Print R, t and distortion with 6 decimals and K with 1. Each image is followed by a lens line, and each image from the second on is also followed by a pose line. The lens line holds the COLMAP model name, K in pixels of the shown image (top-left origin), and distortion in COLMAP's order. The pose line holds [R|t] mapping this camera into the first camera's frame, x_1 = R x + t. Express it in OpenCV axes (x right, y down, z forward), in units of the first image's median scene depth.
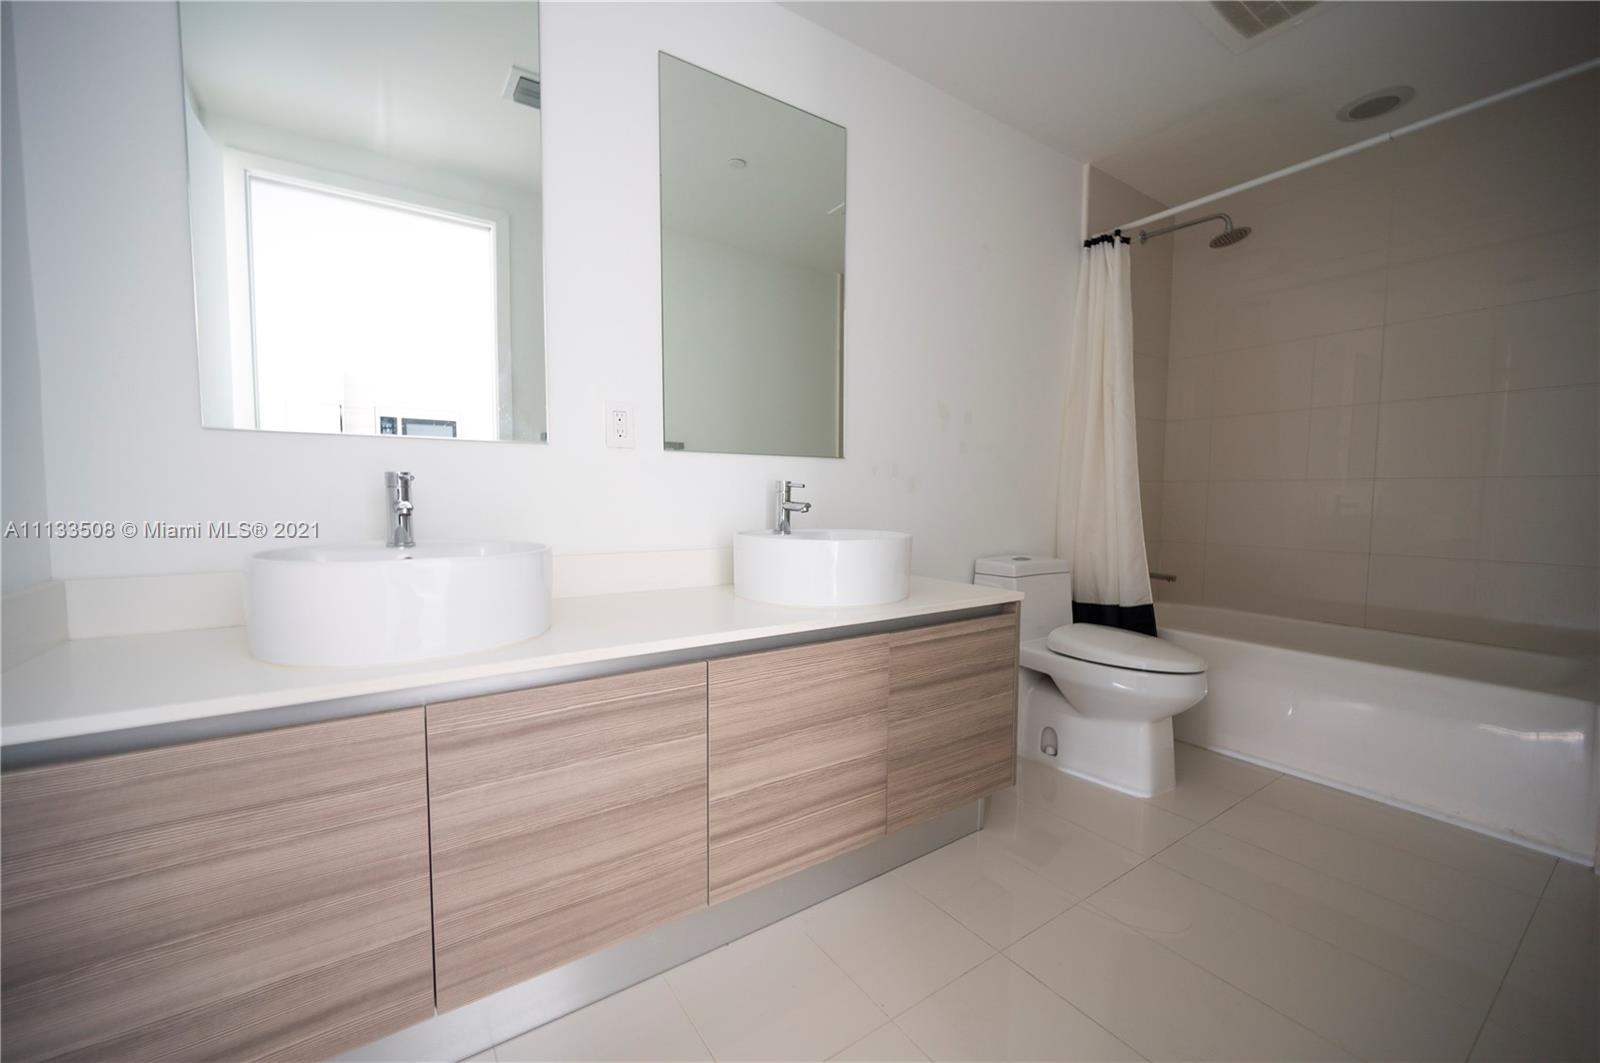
lens RADIAL K [[629.8, 0, 788.4], [0, 629.8, 538.6], [0, 0, 1]] dist [-0.002876, 0.000916]
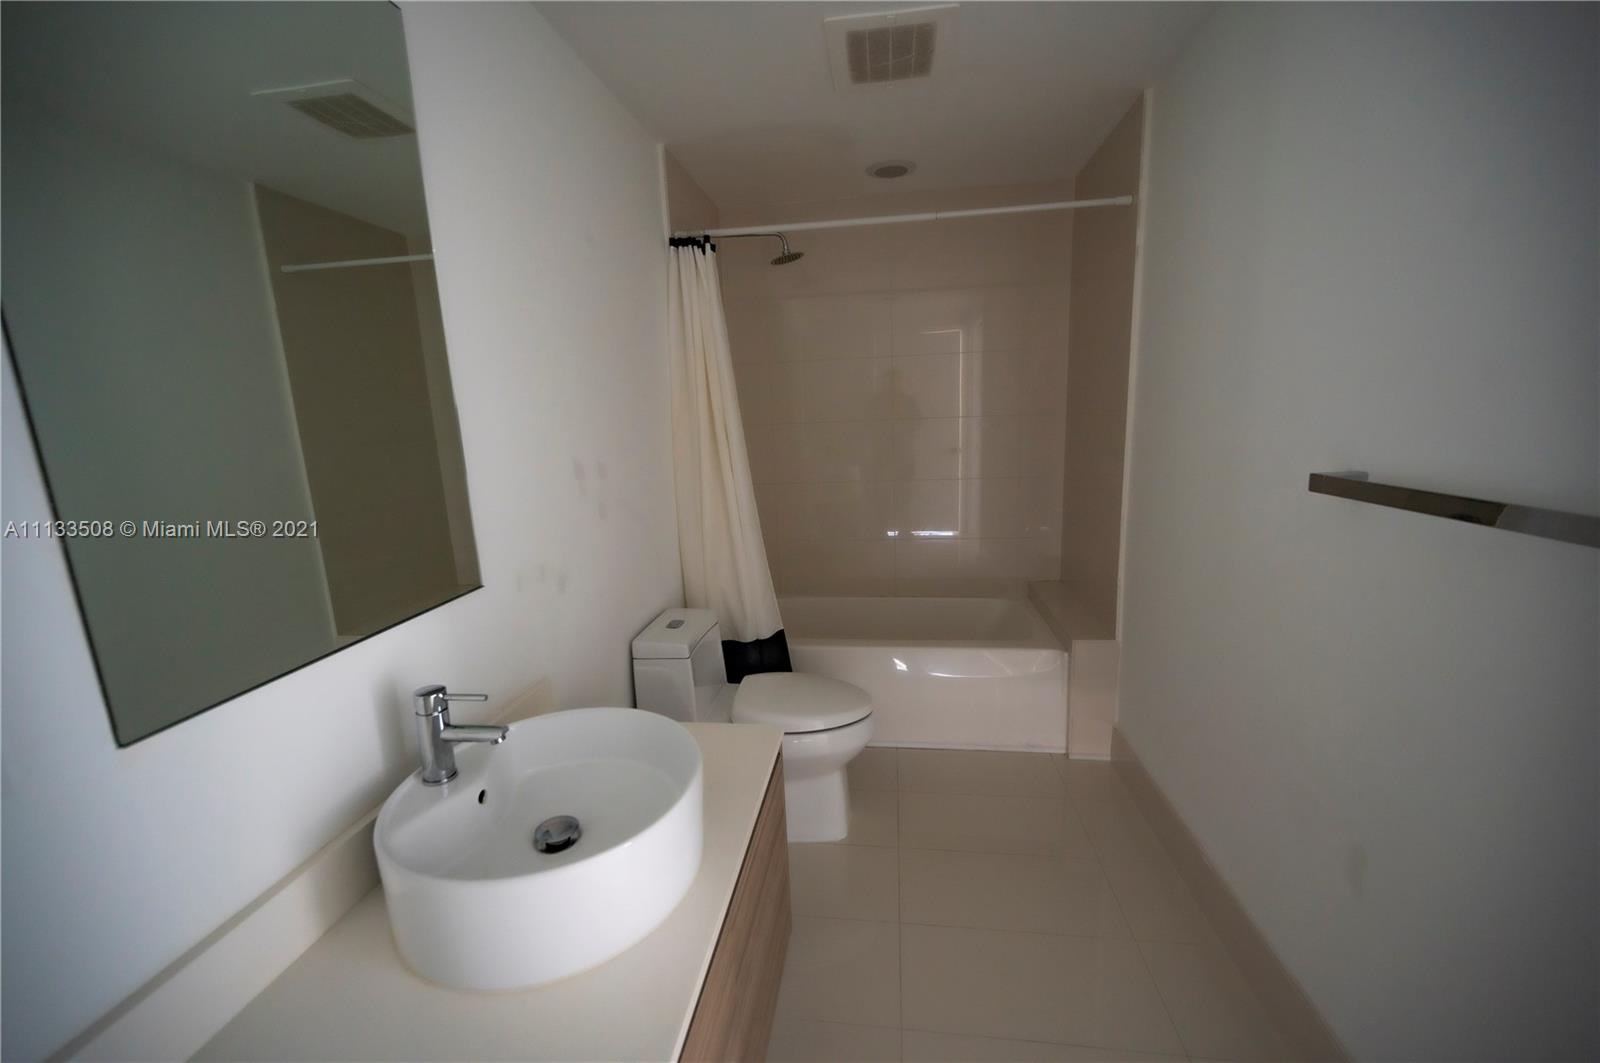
lens RADIAL K [[629.8, 0, 804.6], [0, 629.8, 528.4], [0, 0, 1]] dist [-0.002876, 0.000916]
pose [[0.667285, -0.171383, 0.724816, -0.107620], [0.099772, 0.984963, 0.141043, -0.189123], [-0.738090, -0.021800, 0.674350, 0.277407]]
